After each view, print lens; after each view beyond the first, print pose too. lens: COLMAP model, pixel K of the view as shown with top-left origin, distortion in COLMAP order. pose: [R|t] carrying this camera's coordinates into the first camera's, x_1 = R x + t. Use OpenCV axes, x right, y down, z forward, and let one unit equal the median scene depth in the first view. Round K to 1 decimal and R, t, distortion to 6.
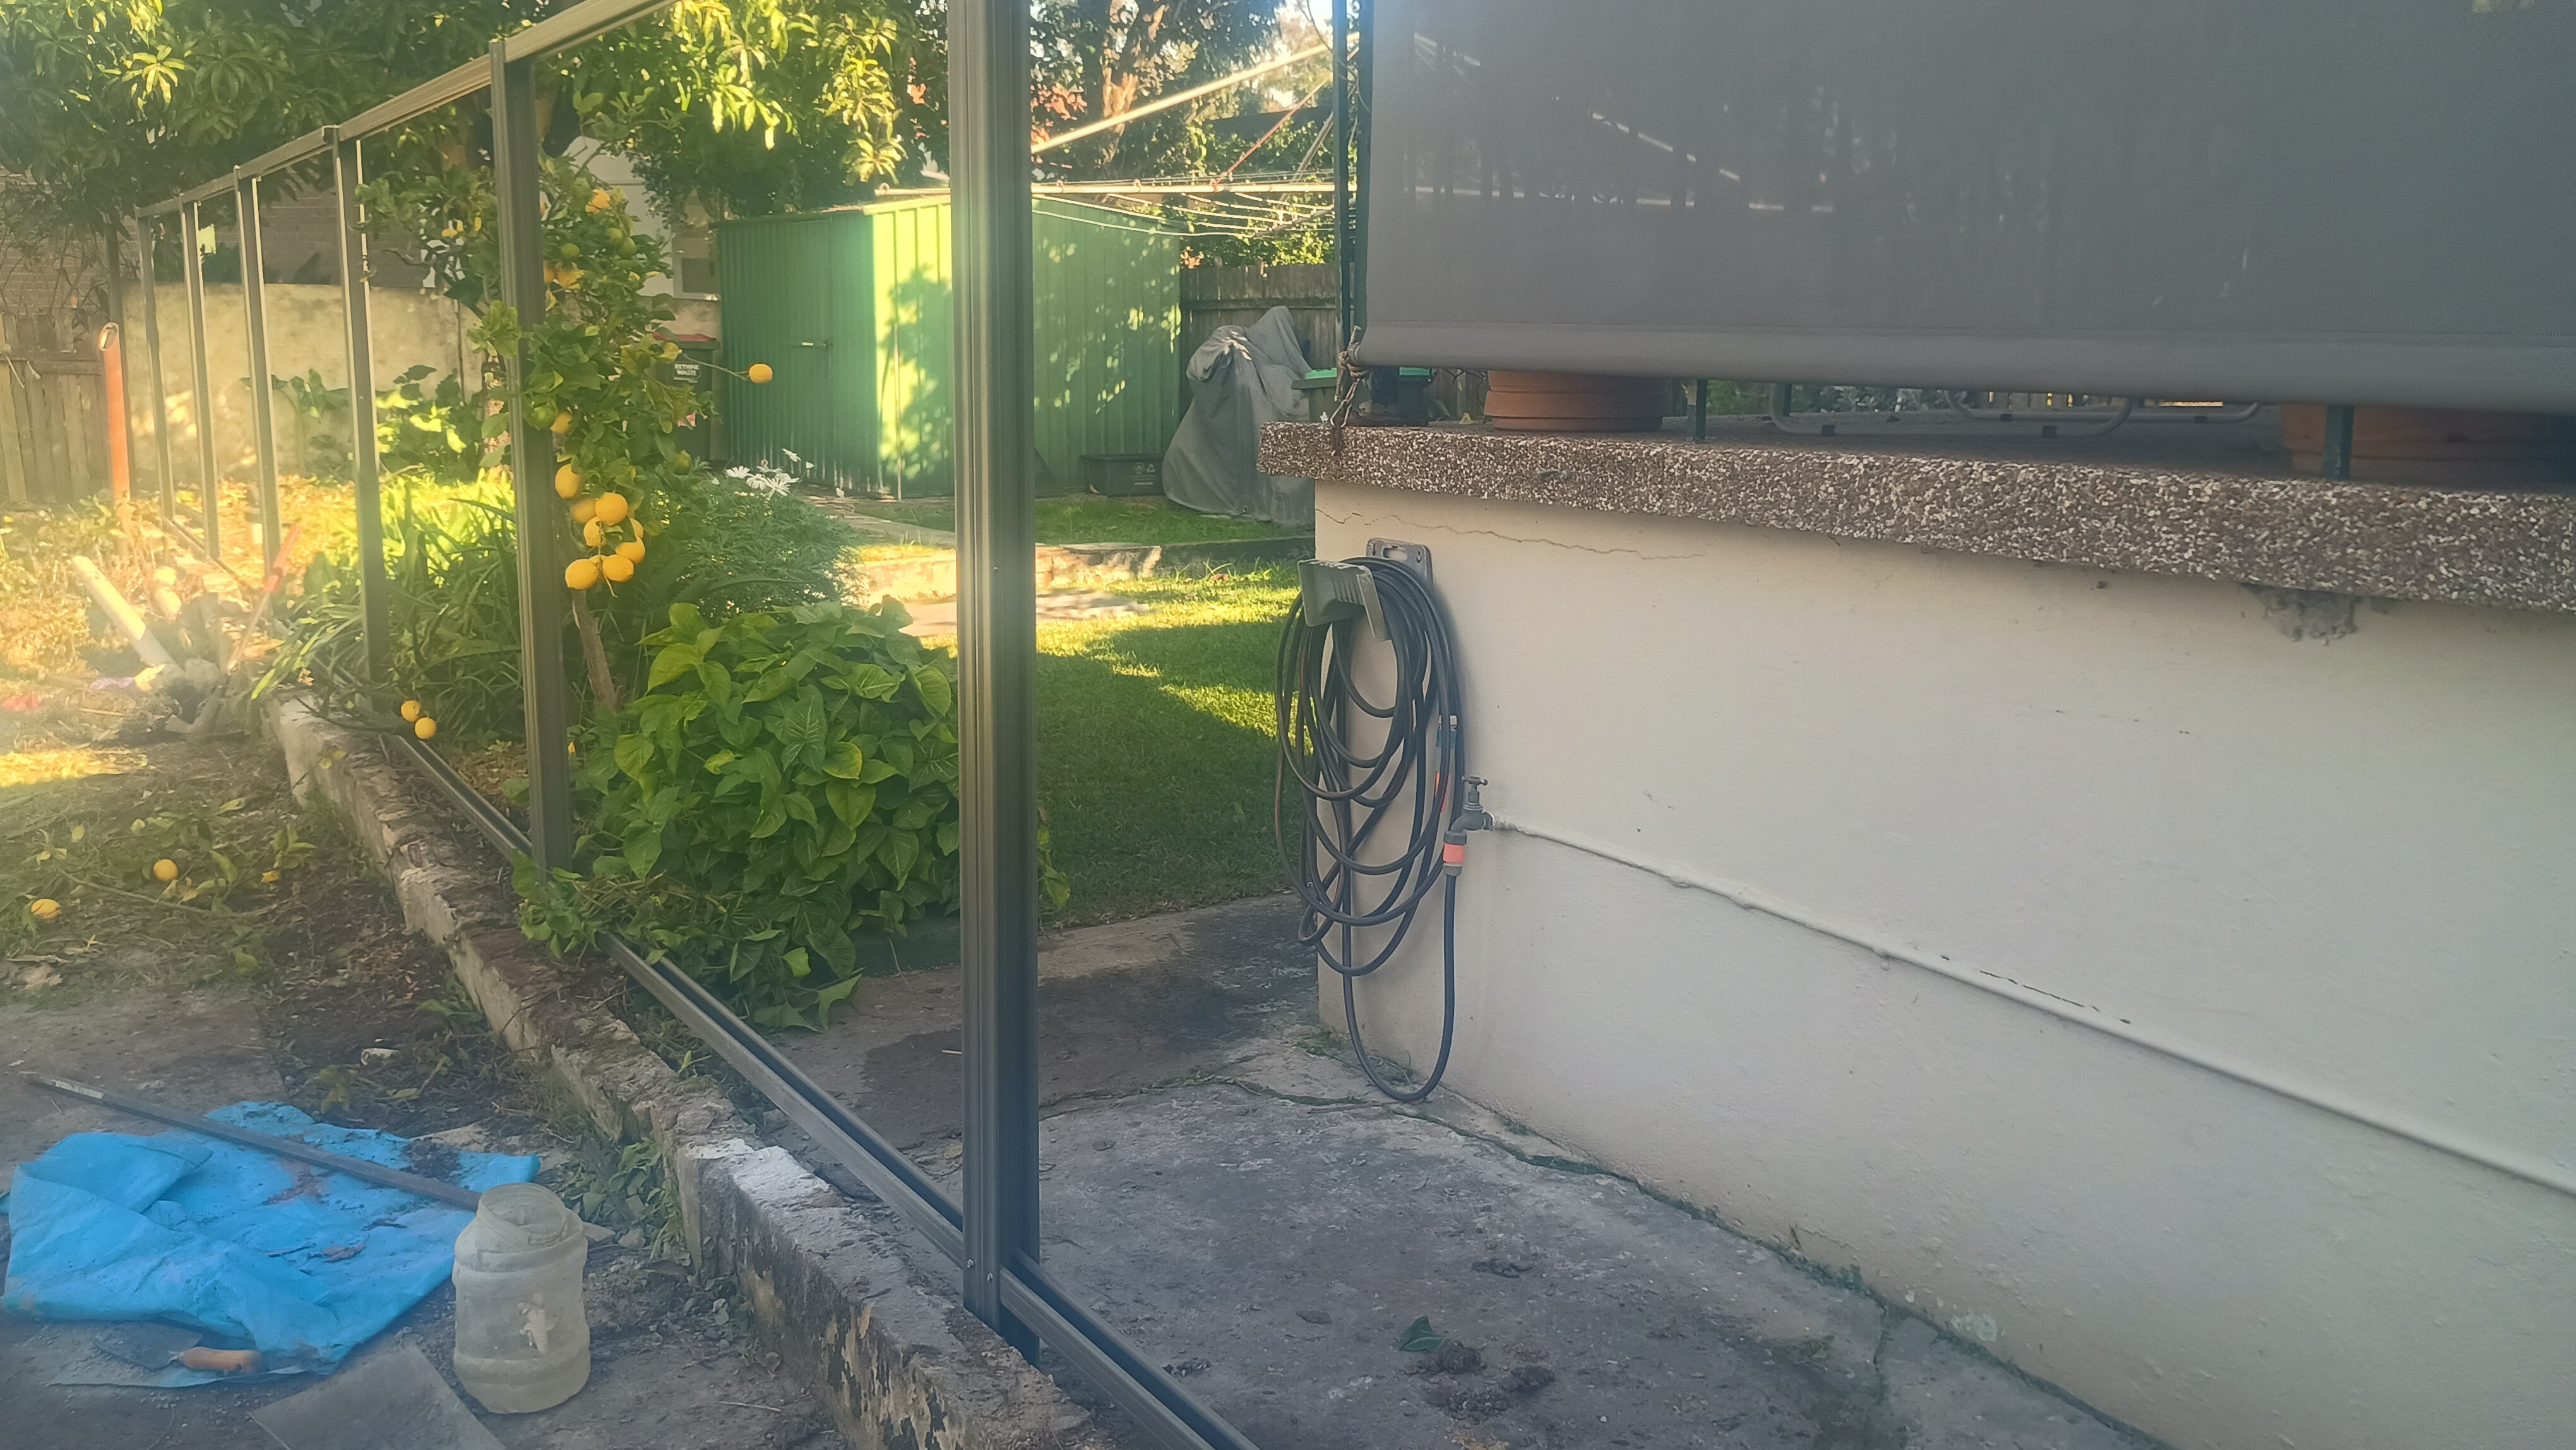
lens RADIAL K [[2170.2, 0, 1288.0], [0, 2170.2, 725.0], [0, 0, 1]] dist [0.045826, -0.008429]
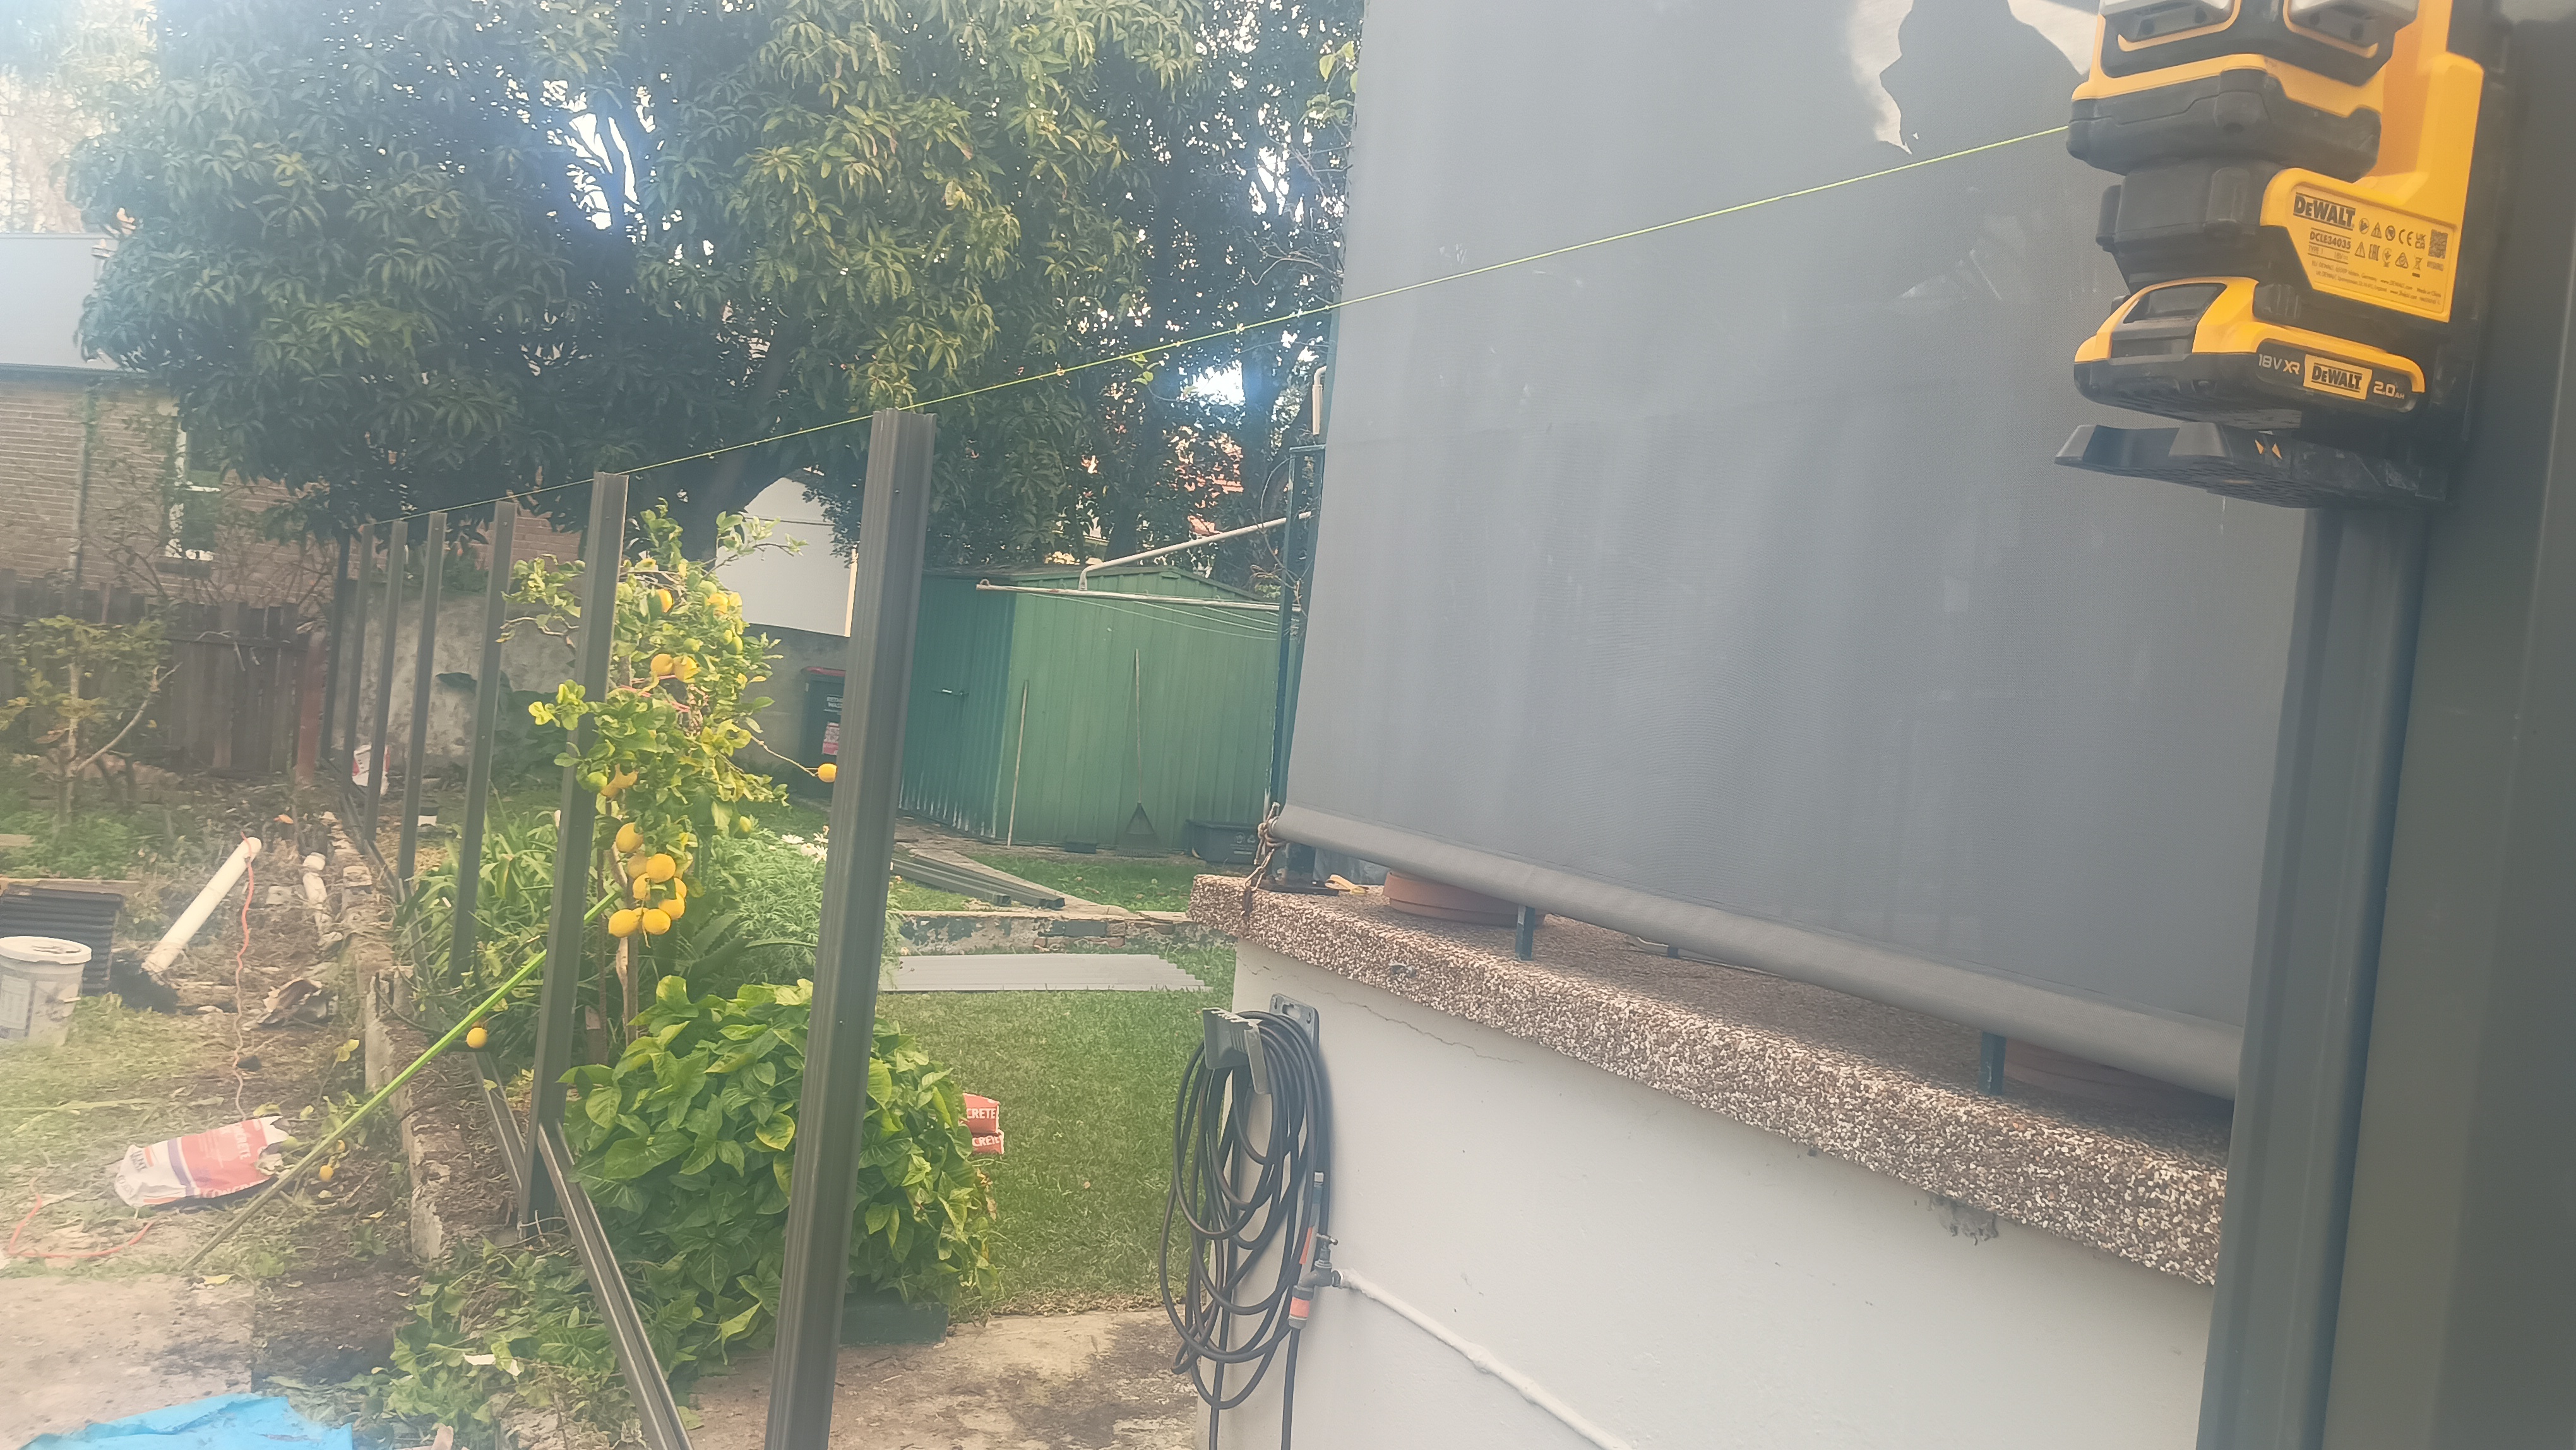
lens RADIAL K [[2170.2, 0, 1288.0], [0, 2170.2, 725.0], [0, 0, 1]] dist [0.045826, -0.008429]
pose [[0.990875, 0.096150, -0.094453, 0.142780], [-0.109490, 0.982898, -0.148064, -0.061714], [0.078601, 0.157054, 0.984457, -0.091368]]
